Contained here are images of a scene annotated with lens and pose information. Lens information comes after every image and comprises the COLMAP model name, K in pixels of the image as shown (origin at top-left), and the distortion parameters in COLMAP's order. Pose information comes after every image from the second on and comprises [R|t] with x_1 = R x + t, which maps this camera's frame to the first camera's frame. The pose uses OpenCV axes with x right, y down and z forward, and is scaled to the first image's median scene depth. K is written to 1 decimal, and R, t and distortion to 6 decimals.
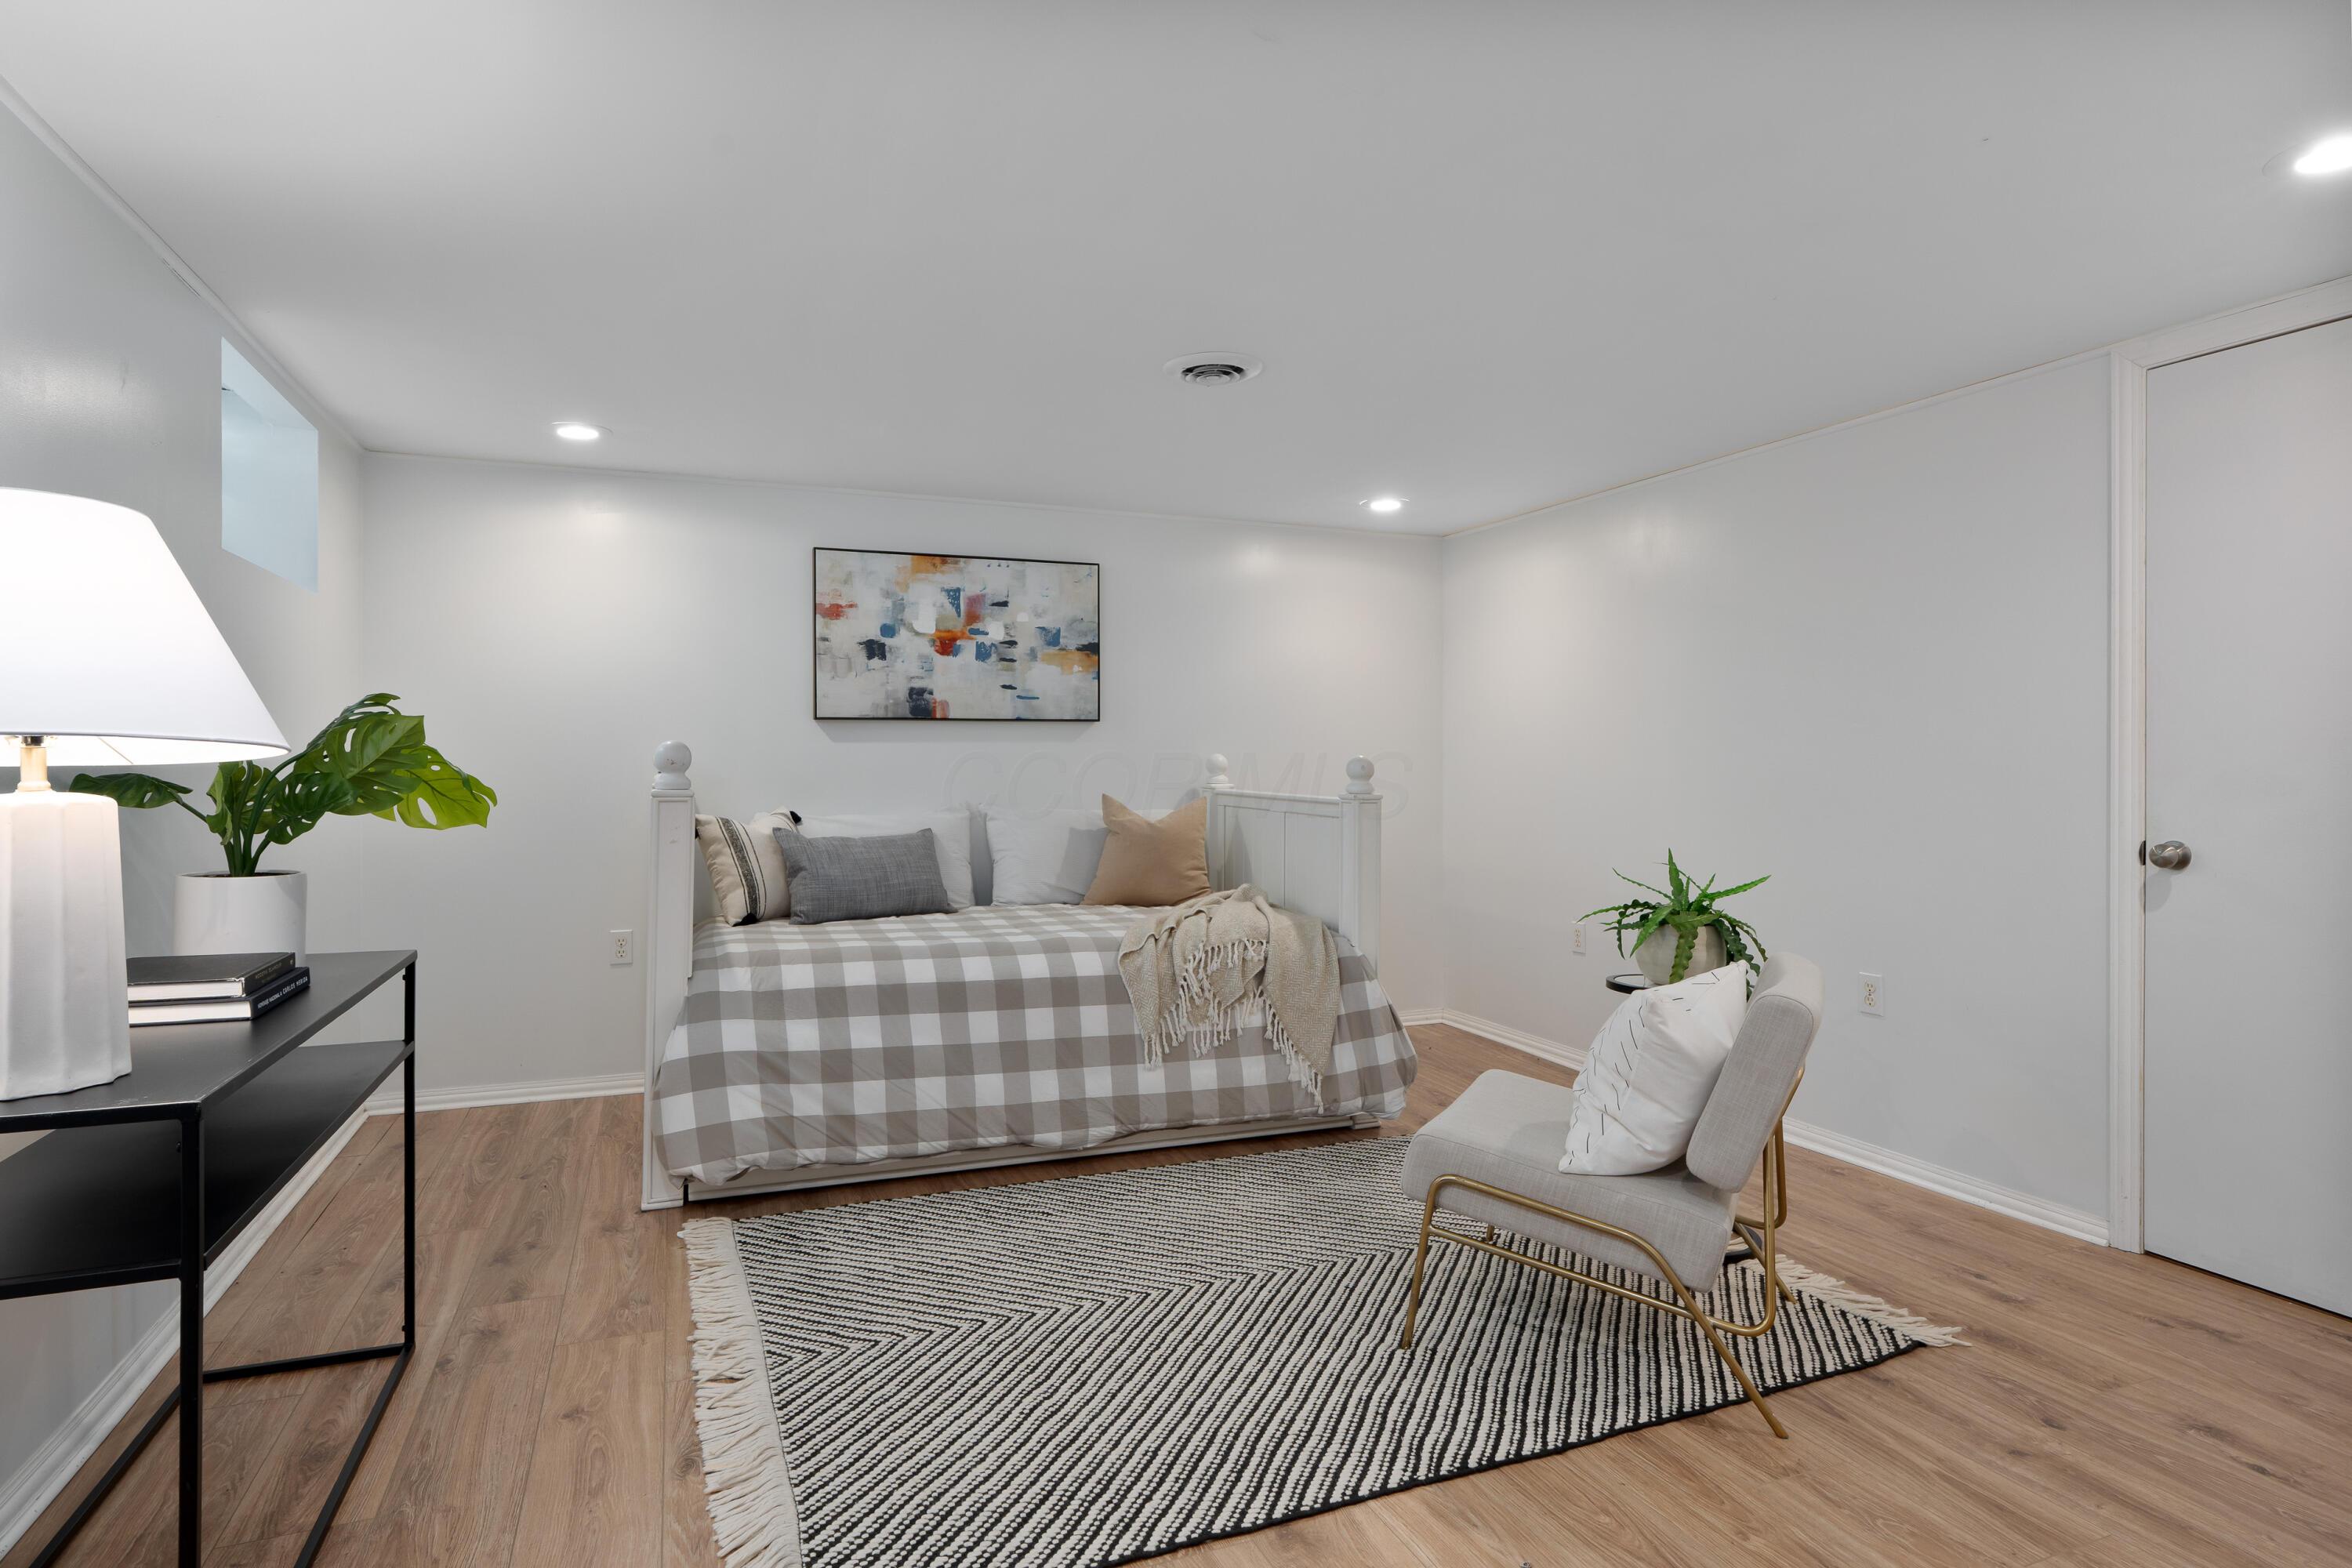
lens RADIAL K [[1220.6, 0, 1178.0], [0, 1220.6, 764.0], [0, 0, 1]] dist [-0.001222, 0.000335]
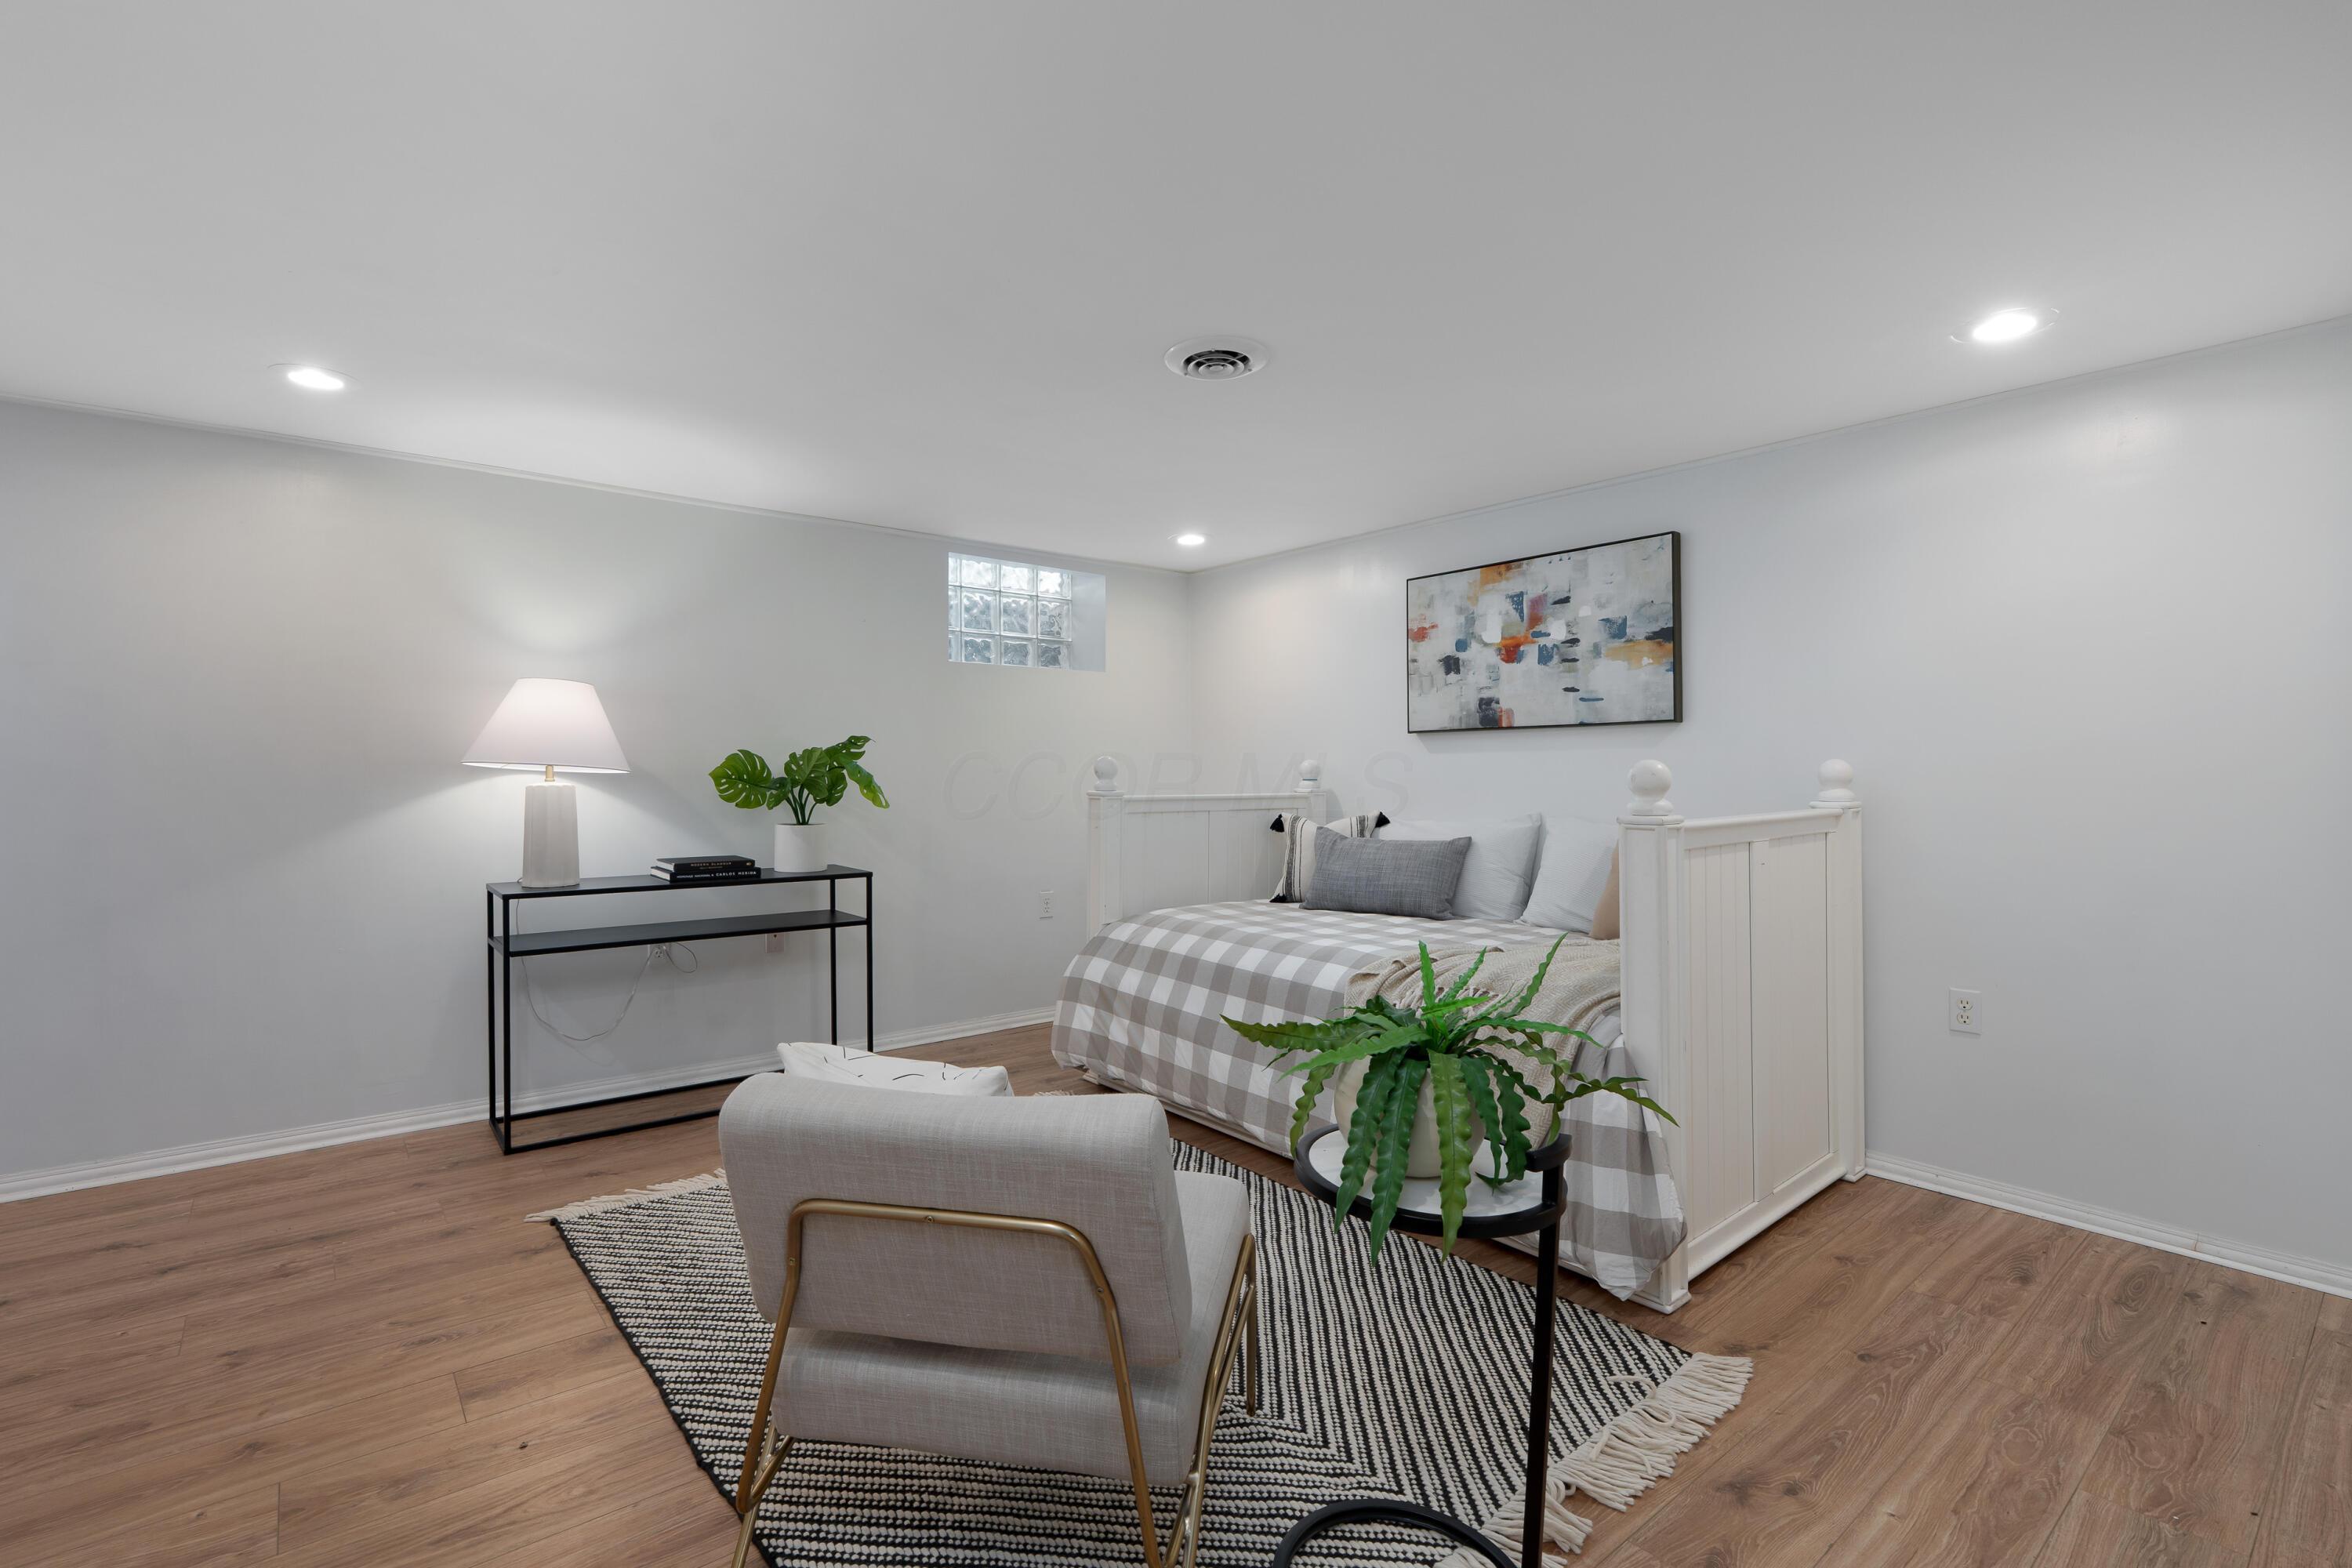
lens RADIAL K [[1072.3, 0, 1172.1], [0, 1072.3, 763.3], [0, 0, 1]] dist [-0.007366, 0.000967]
pose [[0.294733, -0.007703, -0.955549, 0.553252], [-0.000653, 0.999966, -0.008262, -0.000836], [0.955579, 0.003059, 0.294718, 0.485587]]
